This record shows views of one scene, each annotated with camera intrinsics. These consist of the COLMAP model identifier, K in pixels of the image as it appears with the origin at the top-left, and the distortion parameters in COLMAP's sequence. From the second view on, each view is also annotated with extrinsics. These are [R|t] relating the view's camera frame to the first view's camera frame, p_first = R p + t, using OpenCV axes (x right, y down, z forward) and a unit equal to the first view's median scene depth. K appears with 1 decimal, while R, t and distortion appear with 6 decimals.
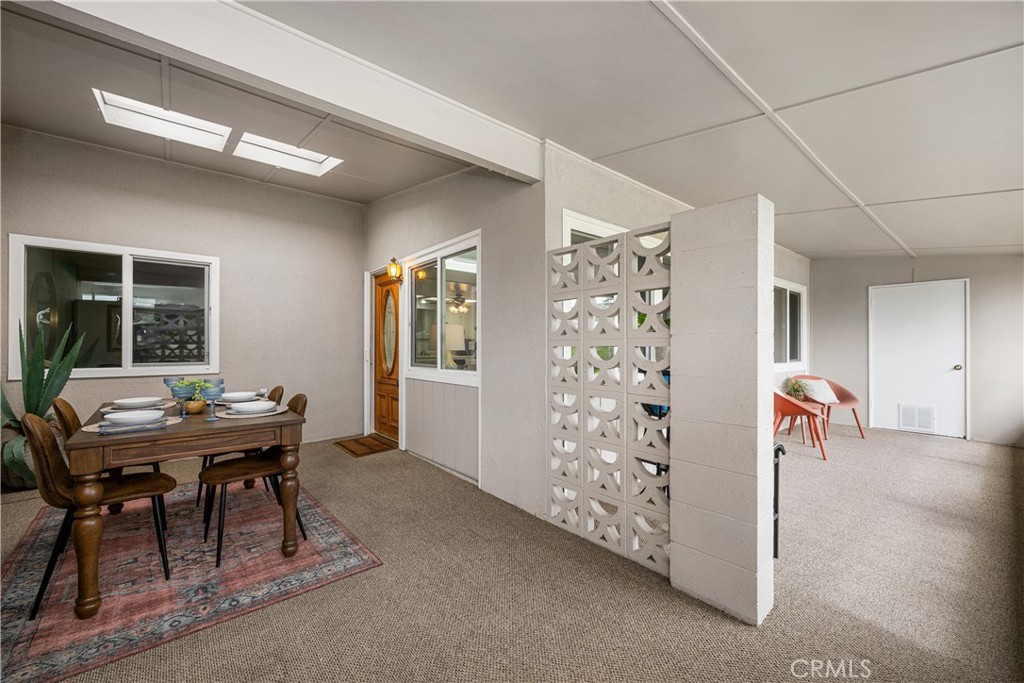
lens RADIAL K [[410.0, 0, 516.3], [0, 410.0, 343.9], [0, 0, 1]] dist [0.000237, 0.000088]
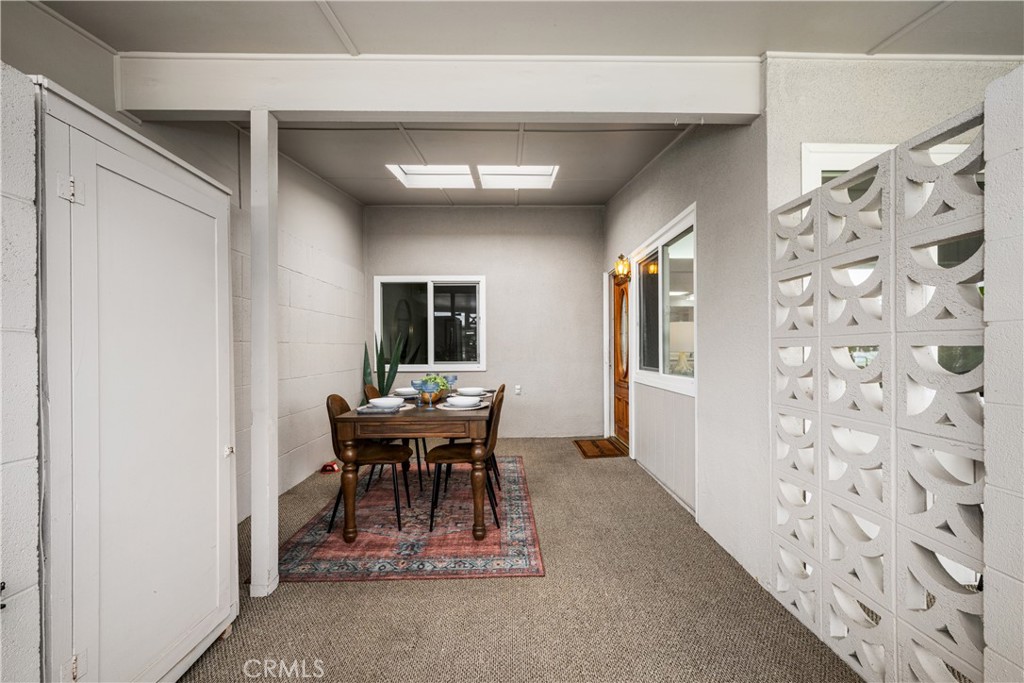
lens RADIAL K [[411.2, 0, 517.0], [0, 411.2, 349.1], [0, 0, 1]] dist [0.000086, -0.000052]
pose [[0.773791, -0.003896, -0.633429, 0.185420], [0.009471, 0.999940, 0.005420, 0.001477], [0.633370, -0.010193, 0.773782, 0.177073]]
